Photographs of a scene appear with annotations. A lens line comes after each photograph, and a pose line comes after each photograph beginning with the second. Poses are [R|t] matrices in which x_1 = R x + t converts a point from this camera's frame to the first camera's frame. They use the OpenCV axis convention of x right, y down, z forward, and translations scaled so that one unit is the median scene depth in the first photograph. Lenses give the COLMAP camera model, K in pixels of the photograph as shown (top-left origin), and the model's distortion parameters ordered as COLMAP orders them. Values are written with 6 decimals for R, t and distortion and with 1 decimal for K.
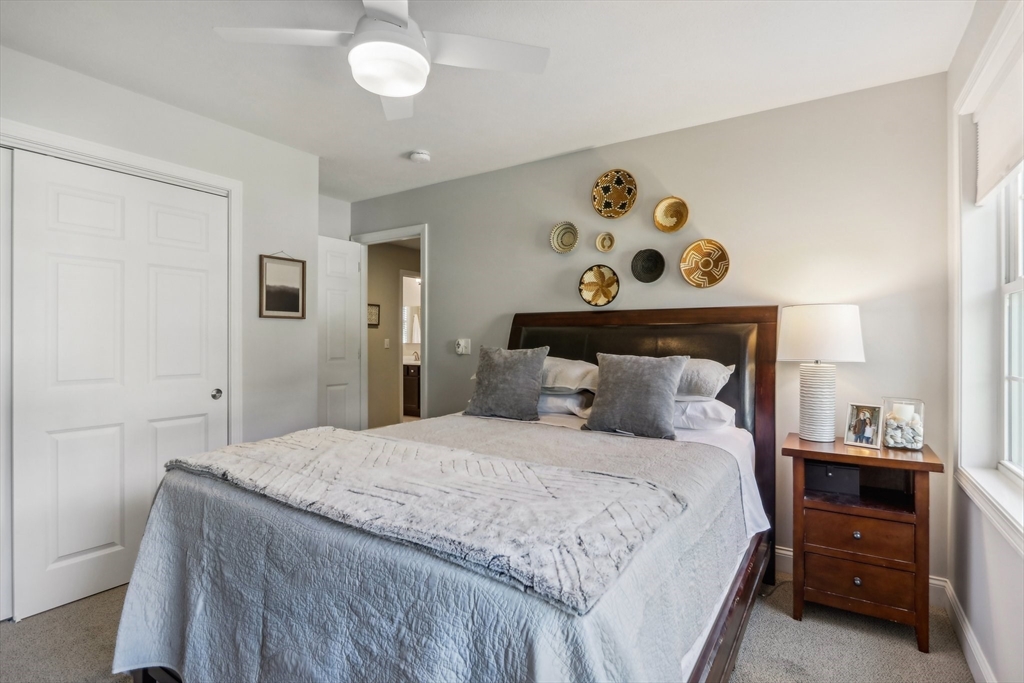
lens RADIAL K [[502.9, 0, 504.2], [0, 502.9, 342.3], [0, 0, 1]] dist [-0.018707, 0.000556]
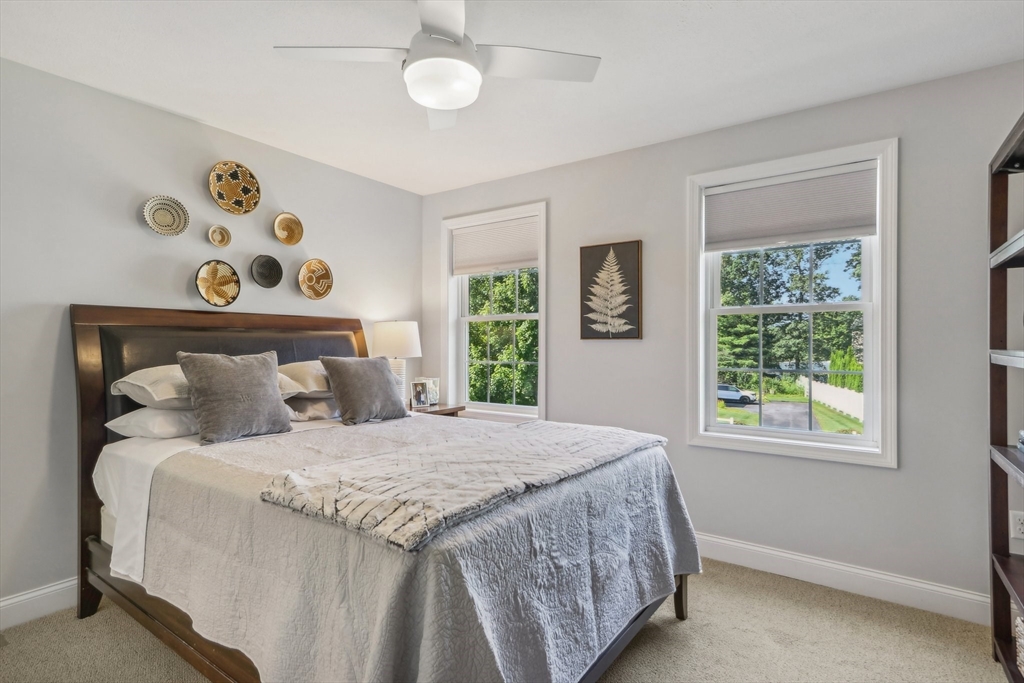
lens RADIAL K [[523.0, 0, 504.4], [0, 523.0, 341.7], [0, 0, 1]] dist [-0.025436, 0.000175]
pose [[0.025155, -0.001830, 0.999682, -0.733092], [-0.000079, 0.999998, 0.001833, -0.010762], [-0.999684, -0.000125, 0.025155, 0.469711]]
